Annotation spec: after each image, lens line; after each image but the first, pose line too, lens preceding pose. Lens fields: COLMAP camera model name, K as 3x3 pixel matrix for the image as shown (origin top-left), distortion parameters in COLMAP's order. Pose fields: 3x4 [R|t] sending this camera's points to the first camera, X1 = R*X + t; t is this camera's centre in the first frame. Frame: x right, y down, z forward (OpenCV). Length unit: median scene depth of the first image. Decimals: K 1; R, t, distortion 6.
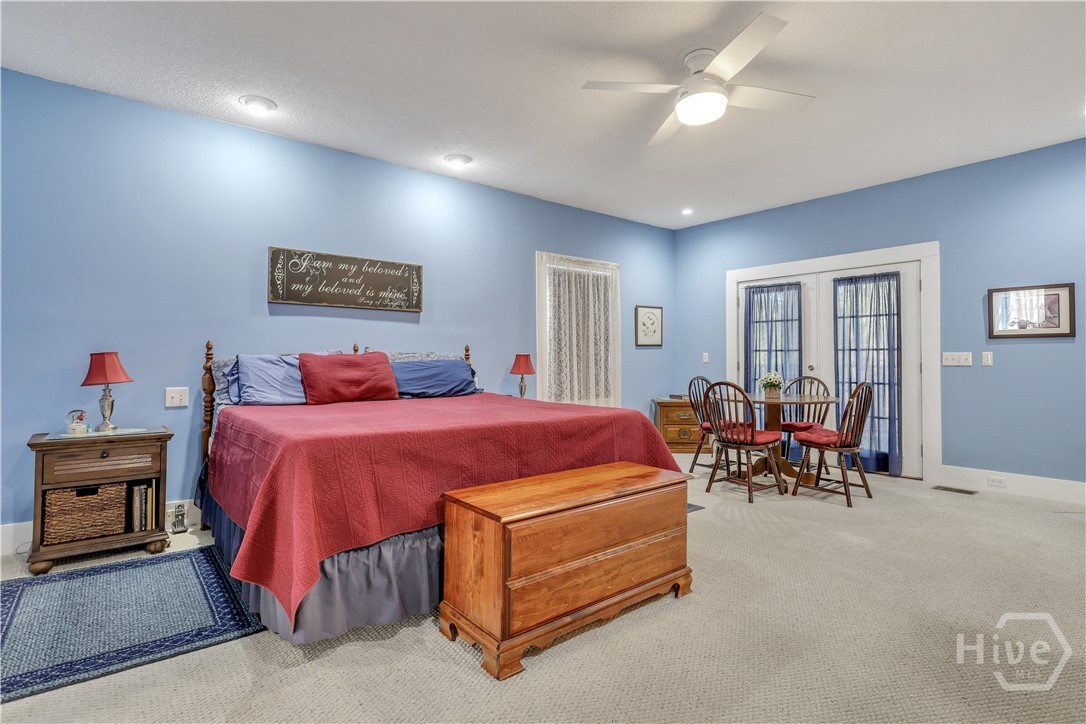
lens RADIAL K [[535.4, 0, 540.0], [0, 535.4, 354.9], [0, 0, 1]] dist [0.000410, 0.000091]
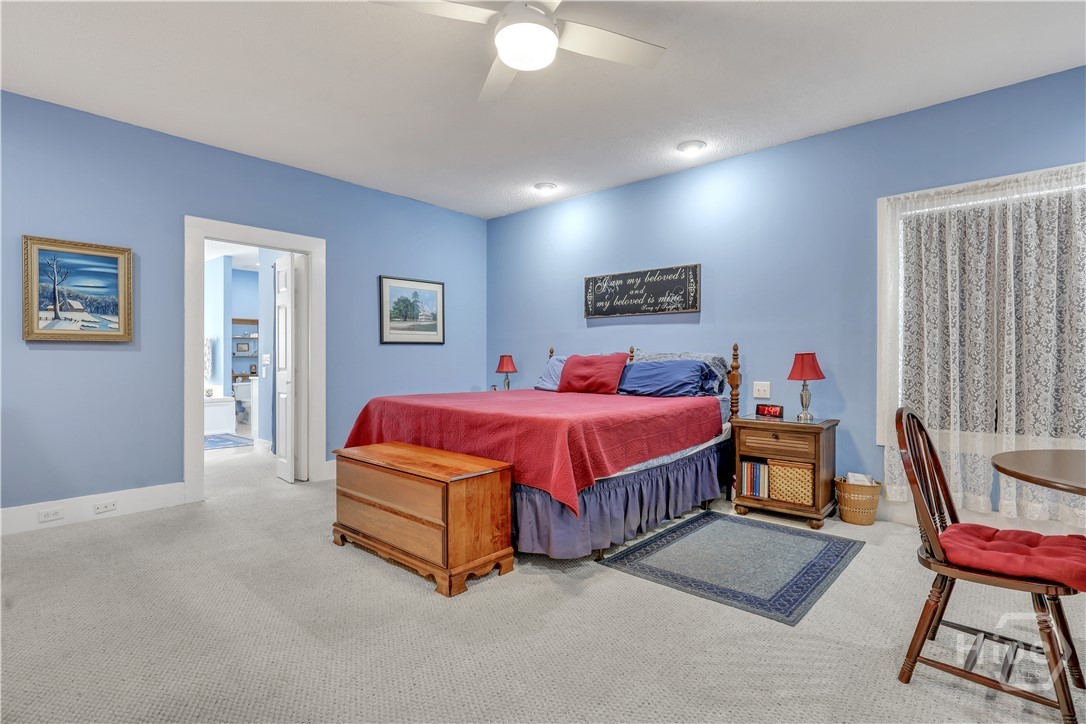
lens RADIAL K [[535.4, 0, 541.7], [0, 535.4, 359.7], [0, 0, 1]] dist [0.000410, 0.000091]
pose [[0.151291, 0.001339, -0.988488, 0.765181], [0.006259, 0.999978, 0.002312, 0.004761], [0.988469, -0.006537, 0.151279, 0.615143]]
